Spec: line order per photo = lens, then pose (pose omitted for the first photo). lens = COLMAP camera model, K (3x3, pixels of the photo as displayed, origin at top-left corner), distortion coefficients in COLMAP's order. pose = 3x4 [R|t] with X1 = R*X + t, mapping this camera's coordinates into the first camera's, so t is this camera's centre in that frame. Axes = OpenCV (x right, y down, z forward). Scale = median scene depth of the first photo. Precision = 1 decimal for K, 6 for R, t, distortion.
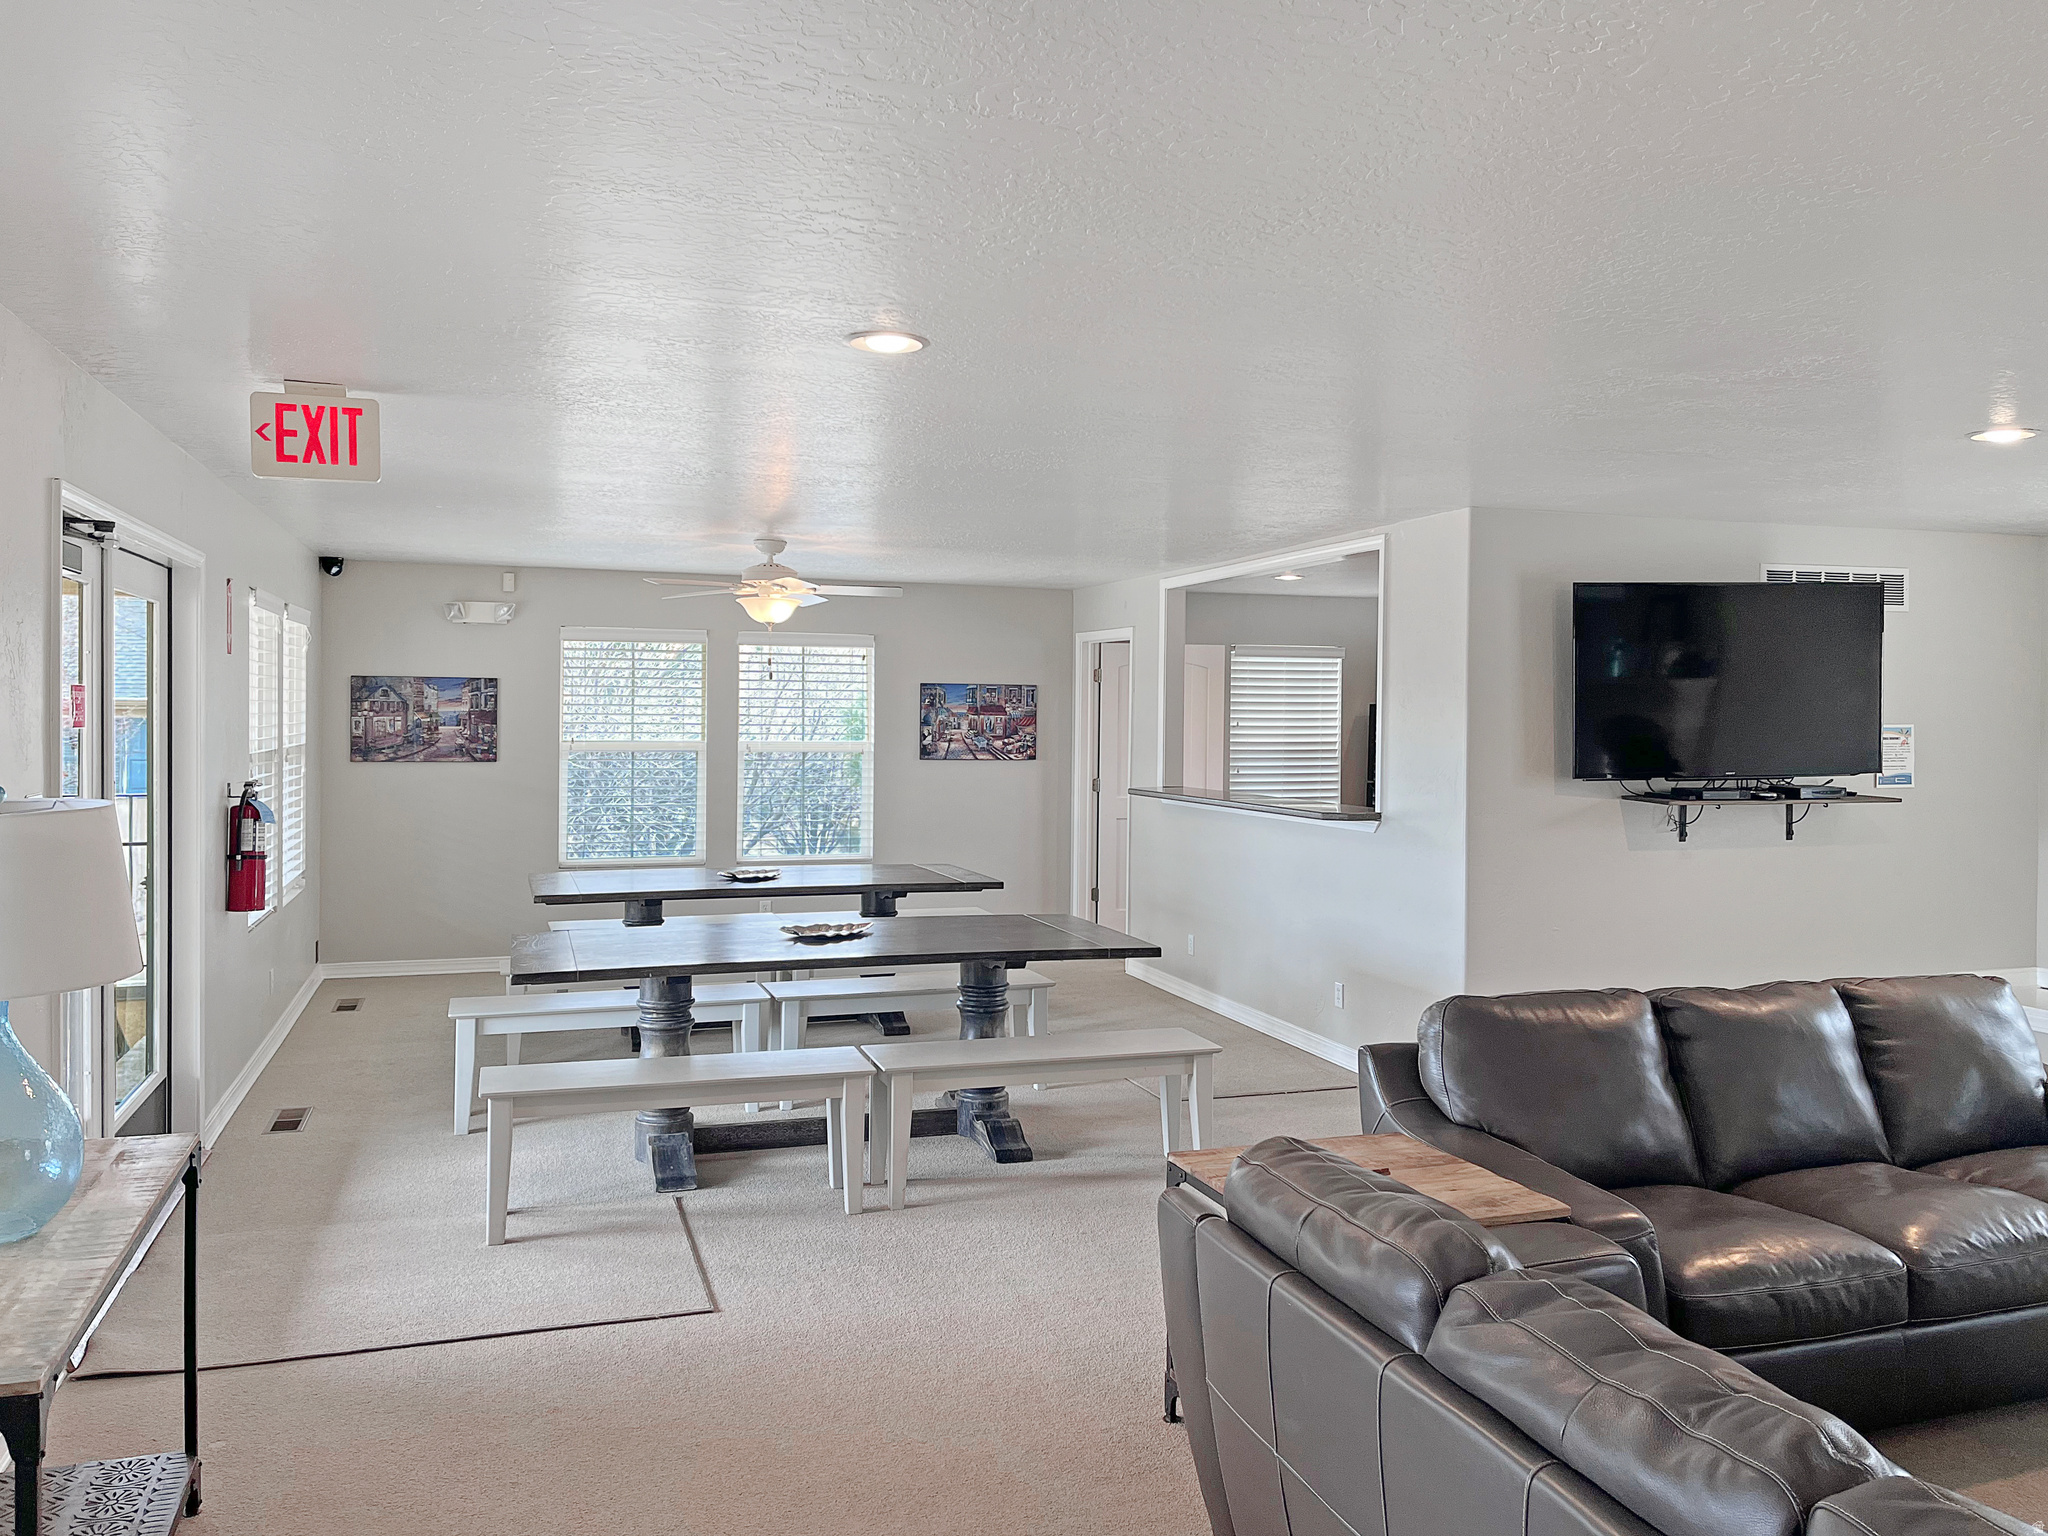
lens RADIAL K [[1557.8, 0, 1024.0], [0, 1557.8, 768.0], [0, 0, 1]] dist [0.001016, -0.000230]
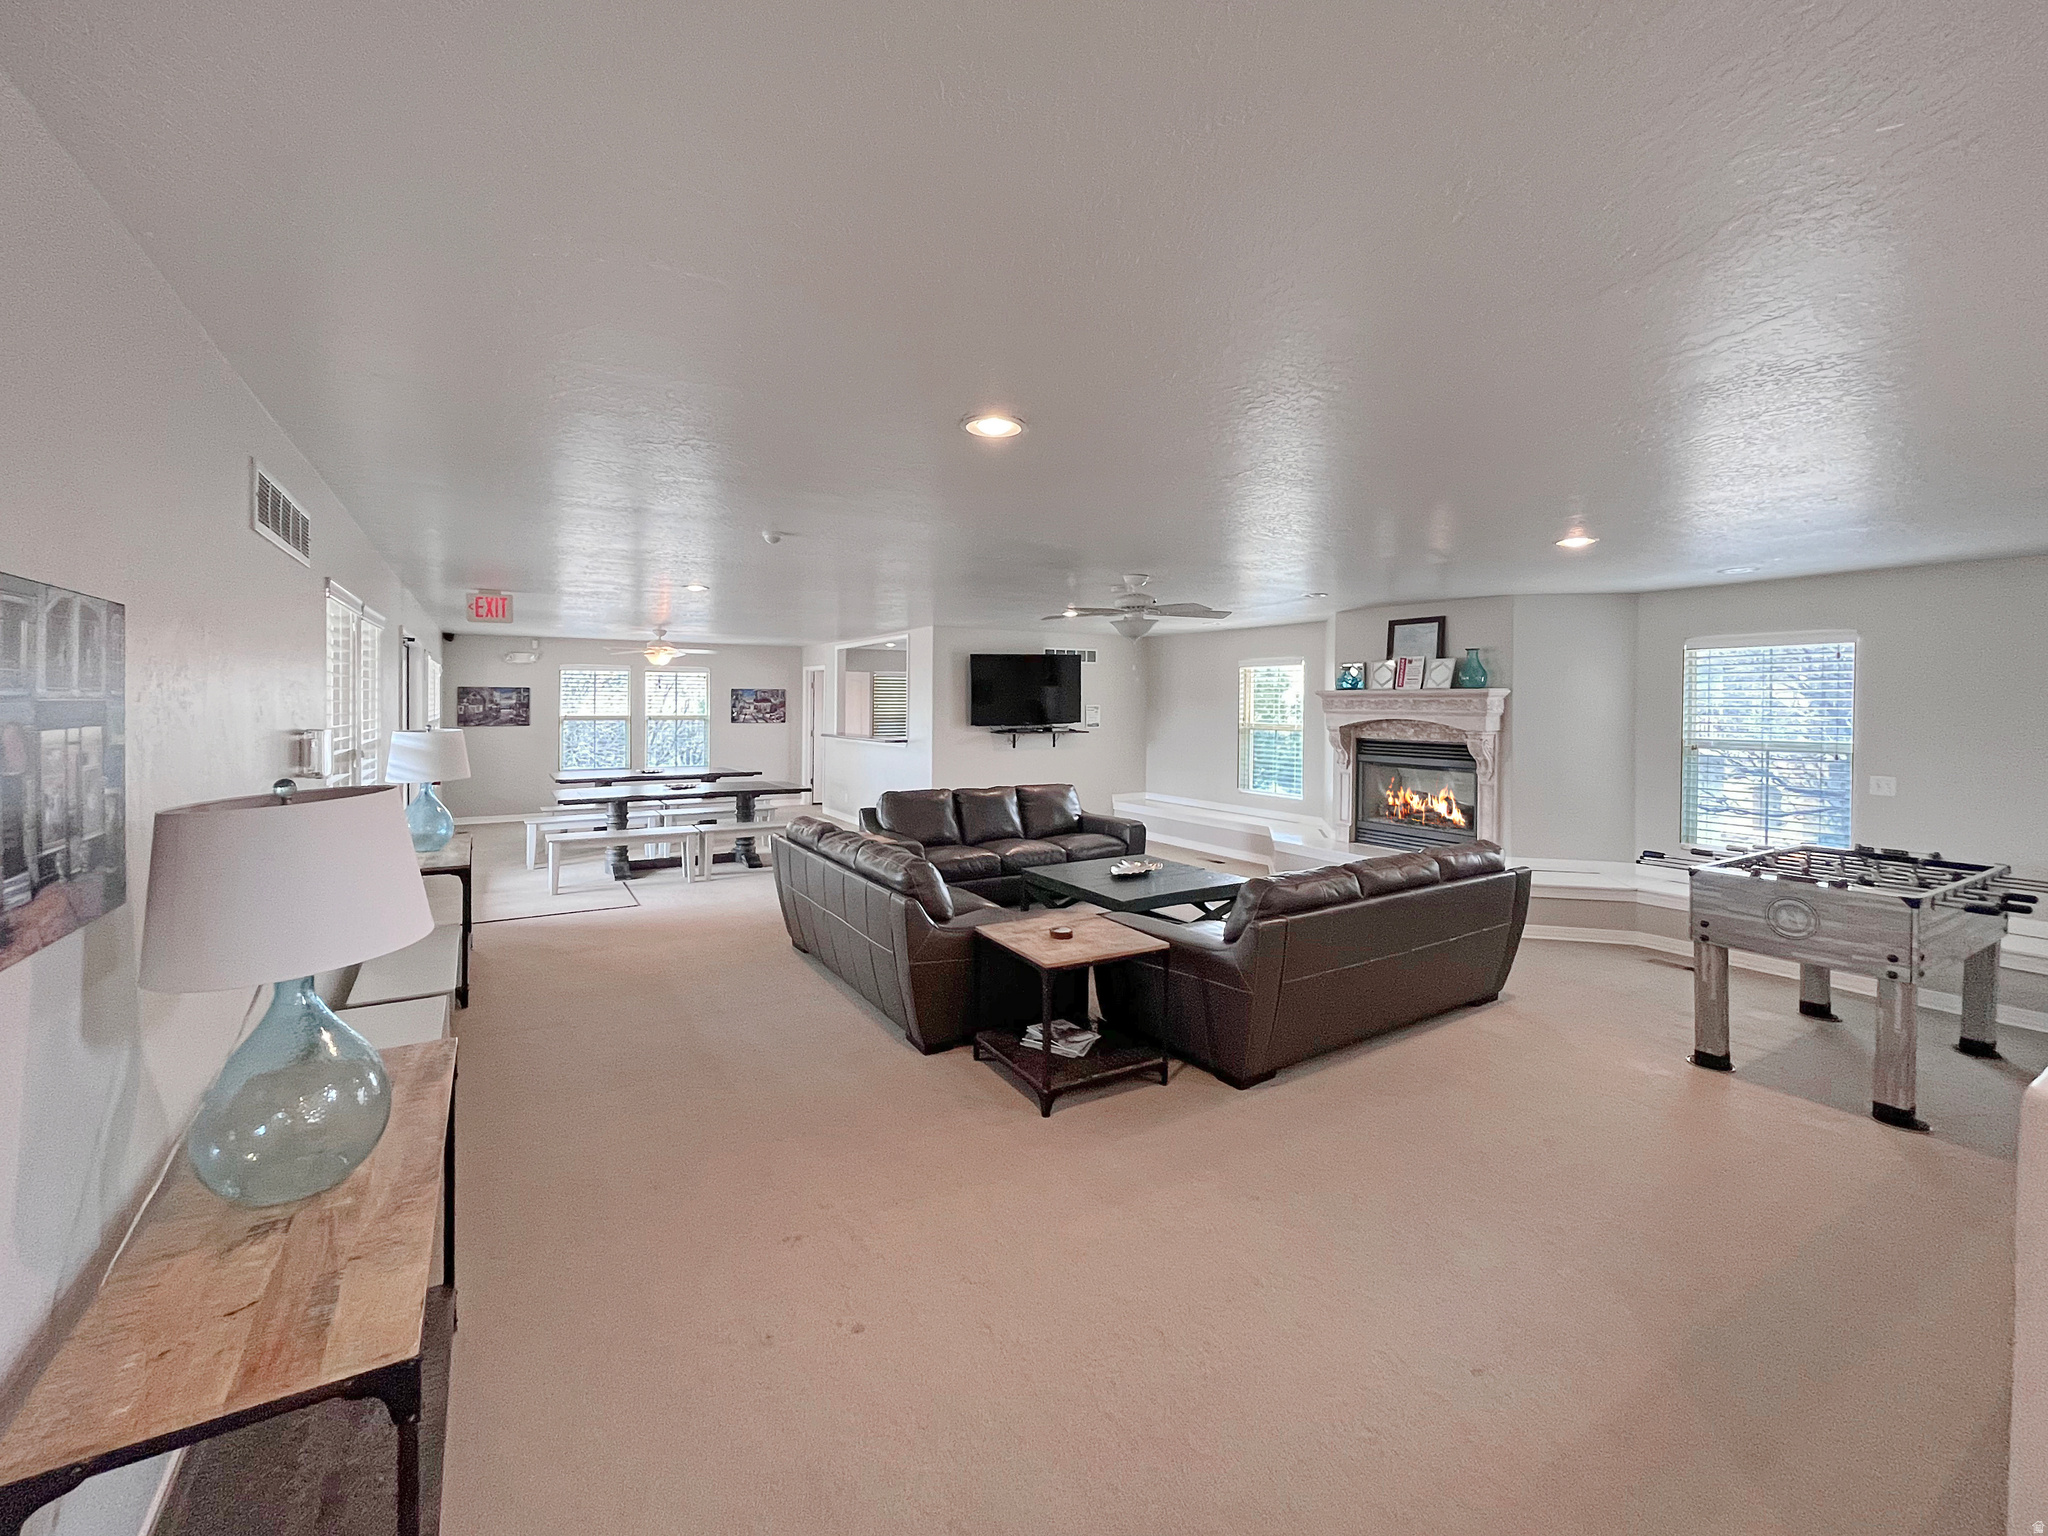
lens RADIAL K [[858.7, 0, 1001.2], [0, 858.7, 721.7], [0, 0, 1]] dist [-0.000379, 0.000019]
pose [[0.977656, -0.010673, 0.209938, 0.067597], [0.012862, 0.999876, -0.009066, 0.011303], [-0.209815, 0.011564, 0.977673, -0.371401]]
